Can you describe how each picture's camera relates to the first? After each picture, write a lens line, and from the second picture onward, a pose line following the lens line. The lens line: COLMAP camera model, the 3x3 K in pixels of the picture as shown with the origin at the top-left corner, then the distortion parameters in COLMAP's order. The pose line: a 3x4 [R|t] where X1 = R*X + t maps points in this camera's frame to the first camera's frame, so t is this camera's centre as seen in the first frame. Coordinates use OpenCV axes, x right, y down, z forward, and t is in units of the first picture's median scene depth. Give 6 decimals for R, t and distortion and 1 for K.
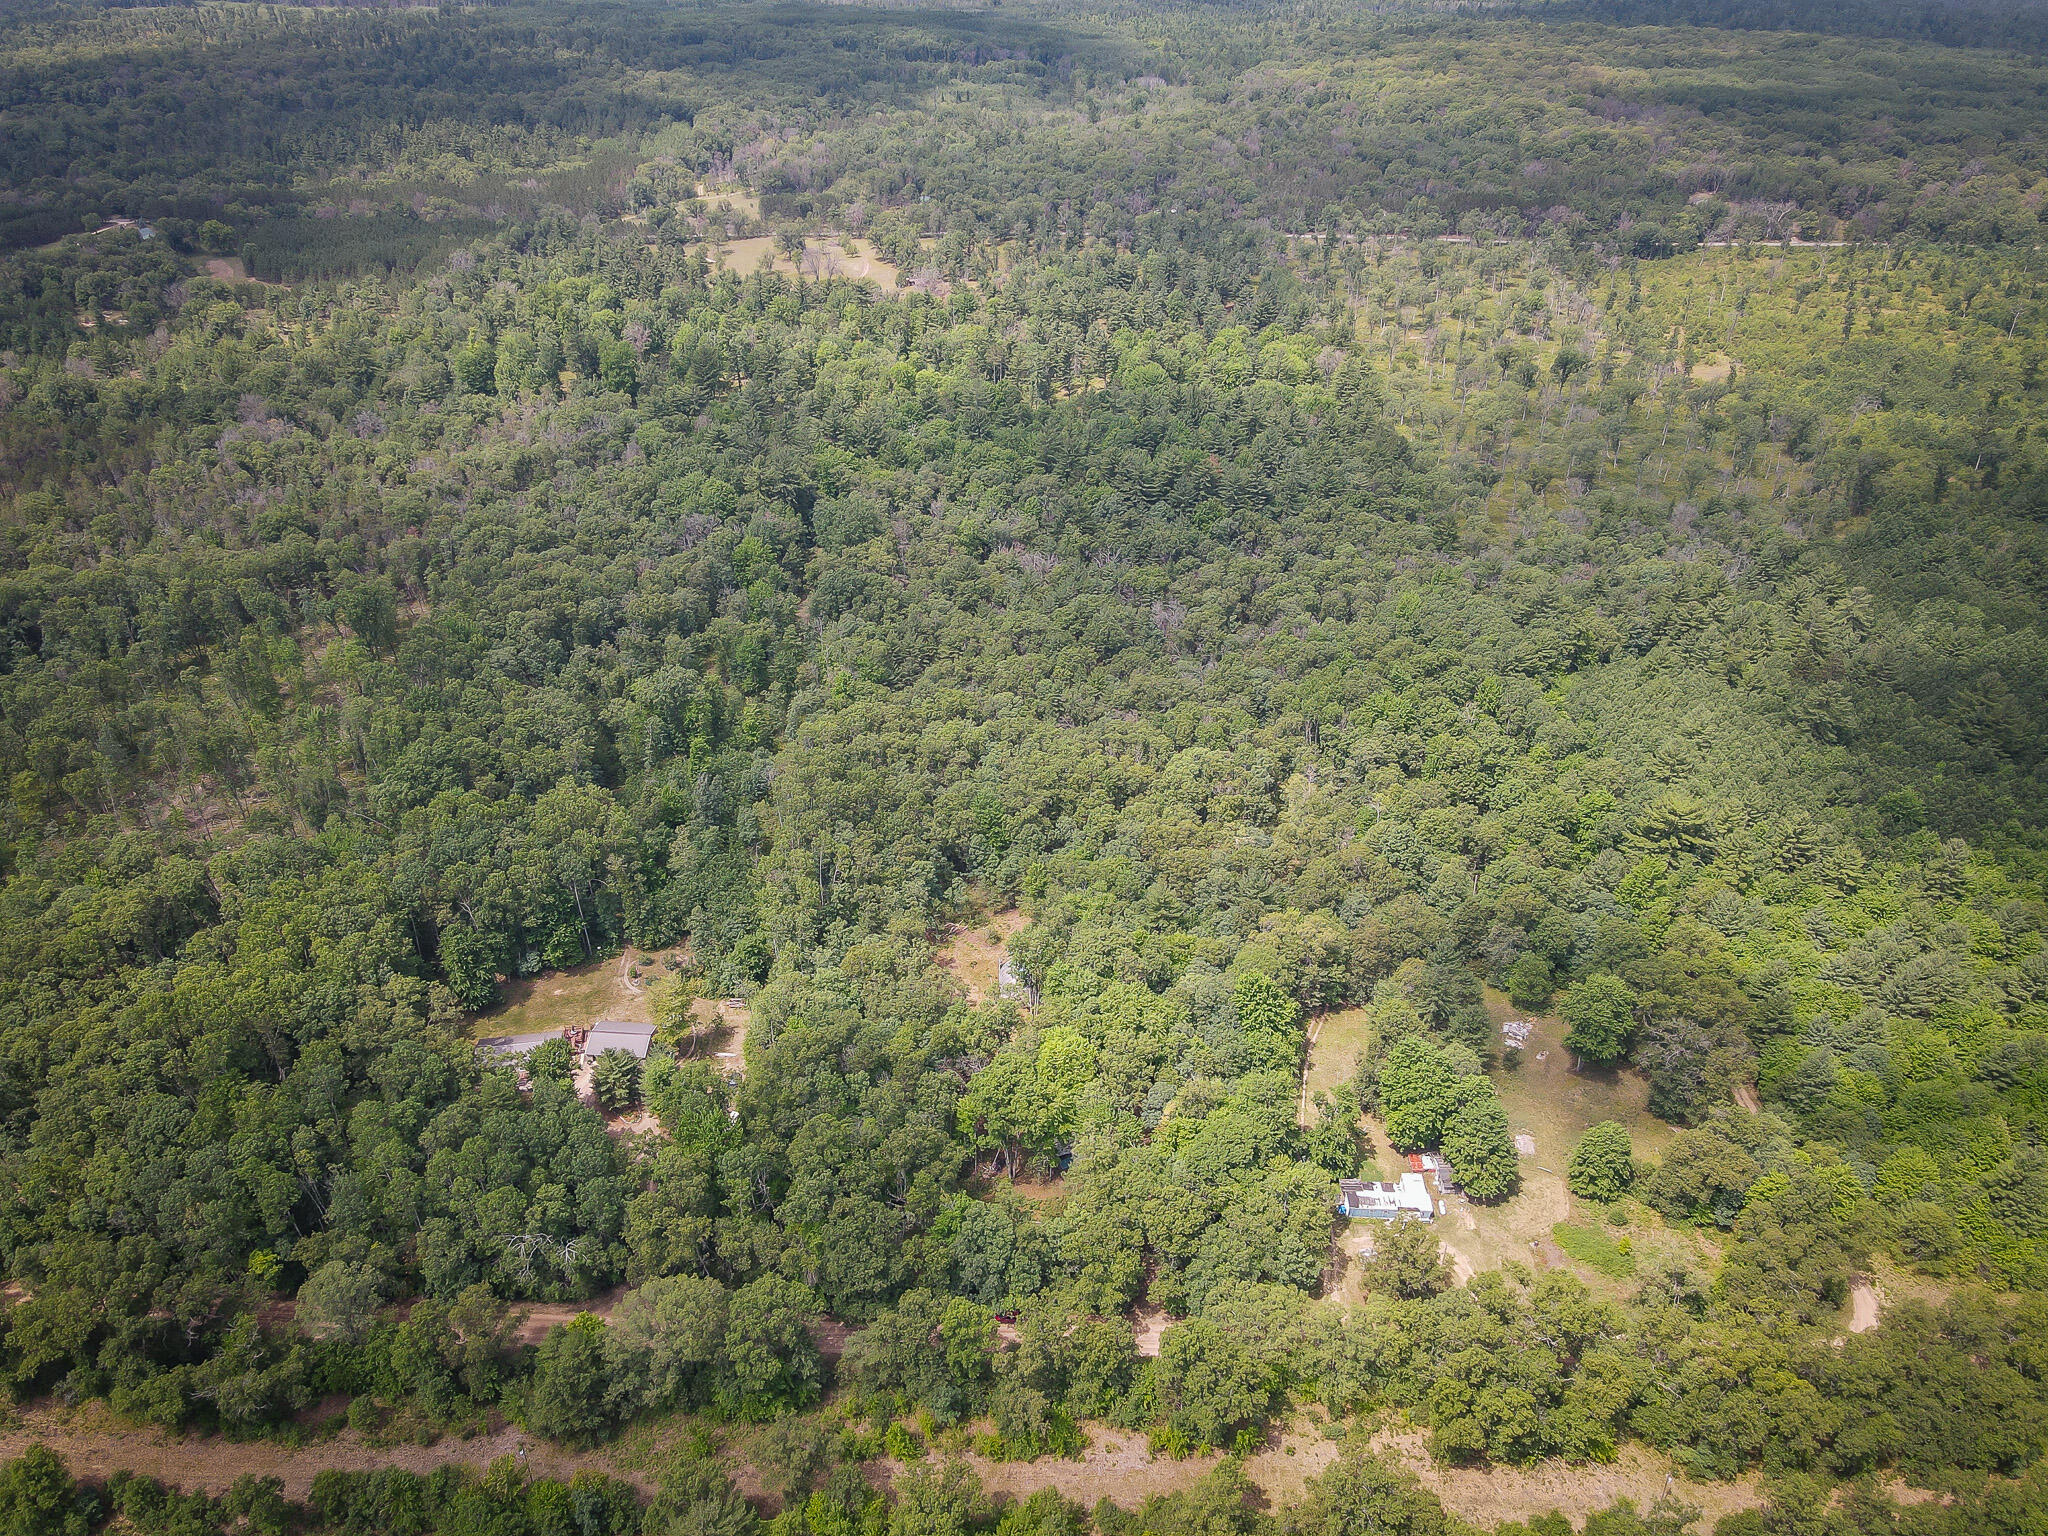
lens RADIAL K [[1483.0, 0, 1024.0], [0, 1483.0, 768.0], [0, 0, 1]] dist [0.001265, 0.008455]
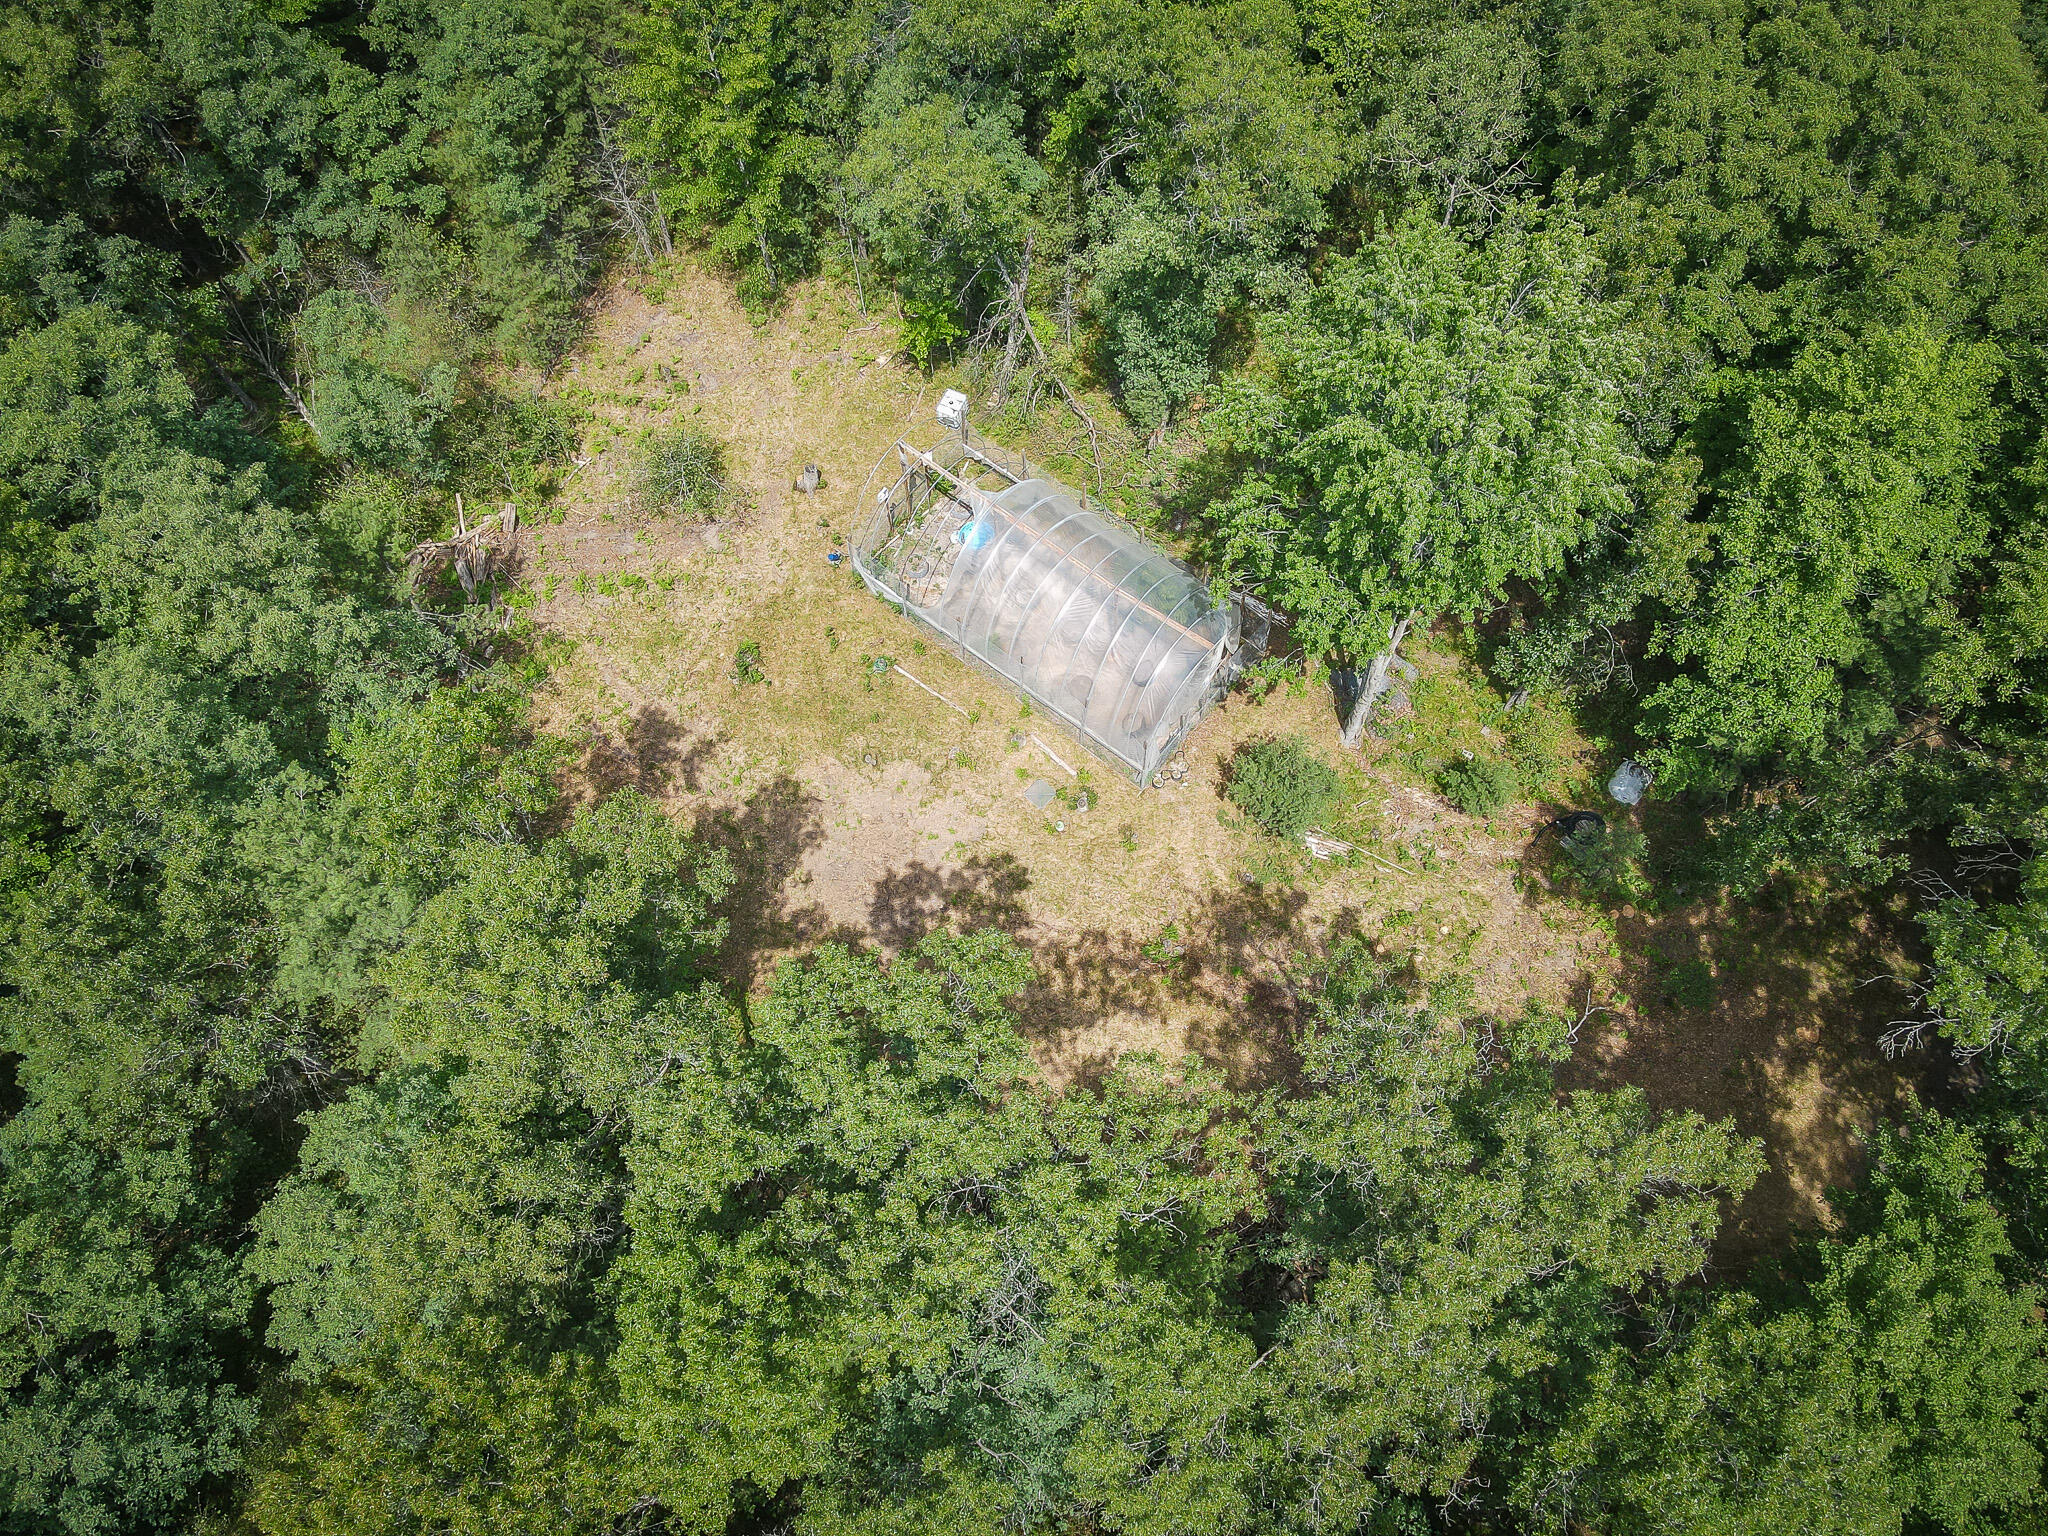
lens RADIAL K [[1483.0, 0, 1024.0], [0, 1483.0, 768.0], [0, 0, 1]] dist [0.001265, 0.008455]
pose [[0.681341, -0.660393, 0.315682, -0.075028], [0.403891, 0.698875, 0.590293, 0.046689], [-0.610448, -0.274690, 0.742899, 0.821140]]
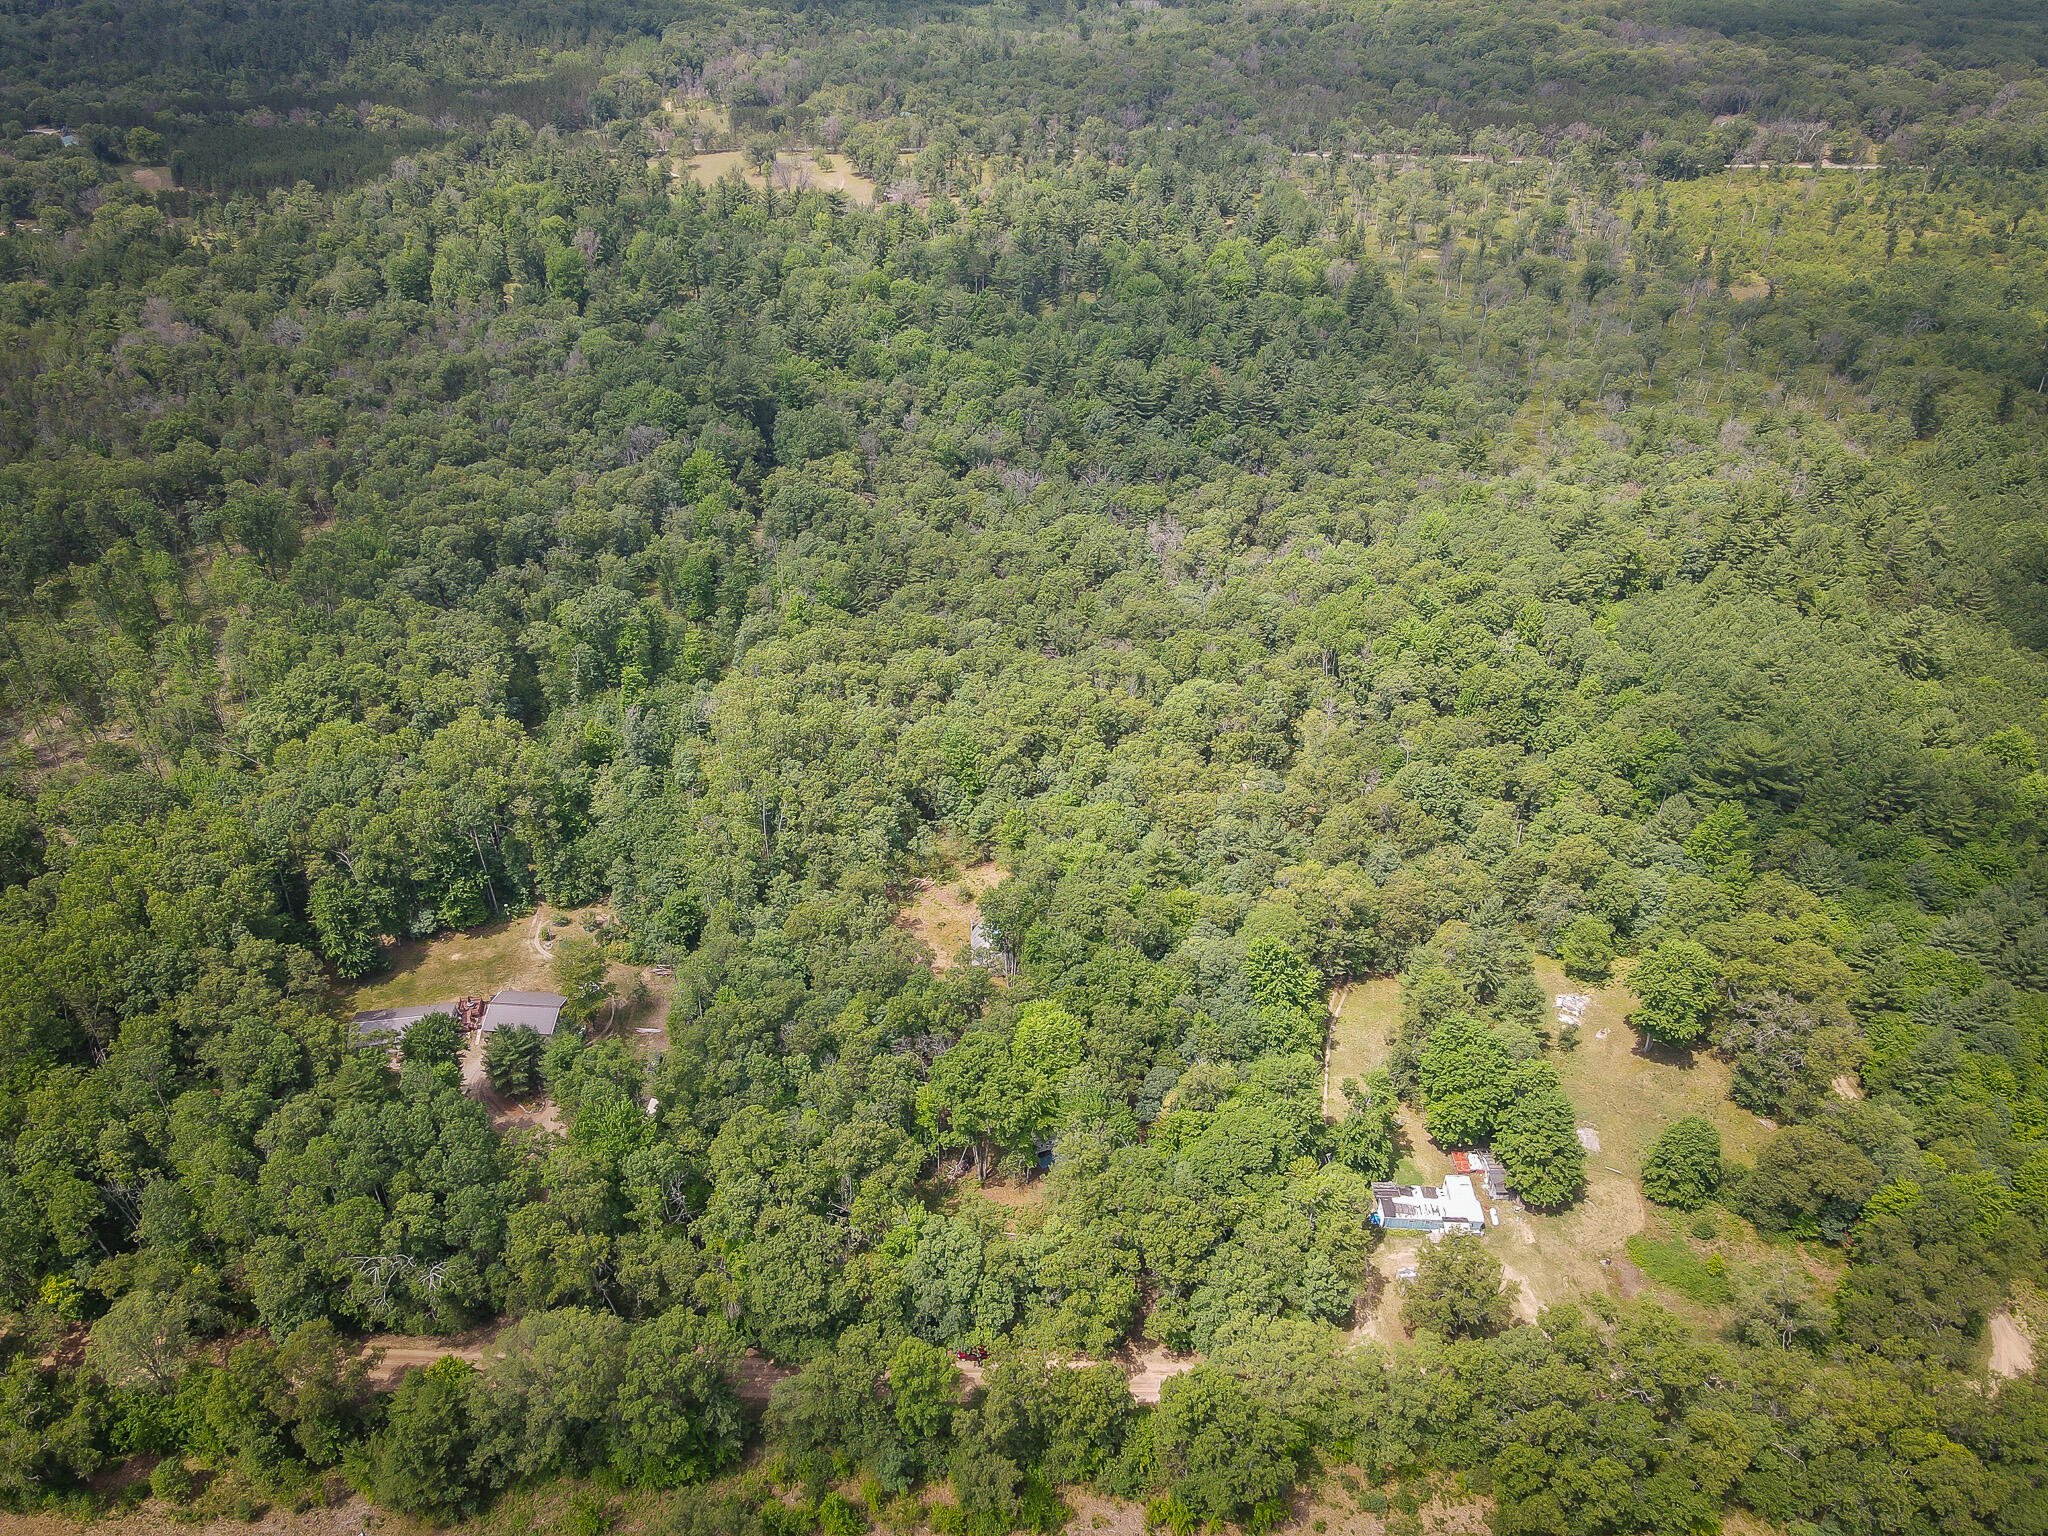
lens RADIAL K [[1483.0, 0, 1024.0], [0, 1483.0, 768.0], [0, 0, 1]] dist [0.001265, 0.008455]
pose [[0.999958, 0.003727, 0.008393, 0.006275], [-0.003952, 0.999629, 0.026947, 0.016589], [-0.008290, -0.026979, 0.999602, 0.134051]]
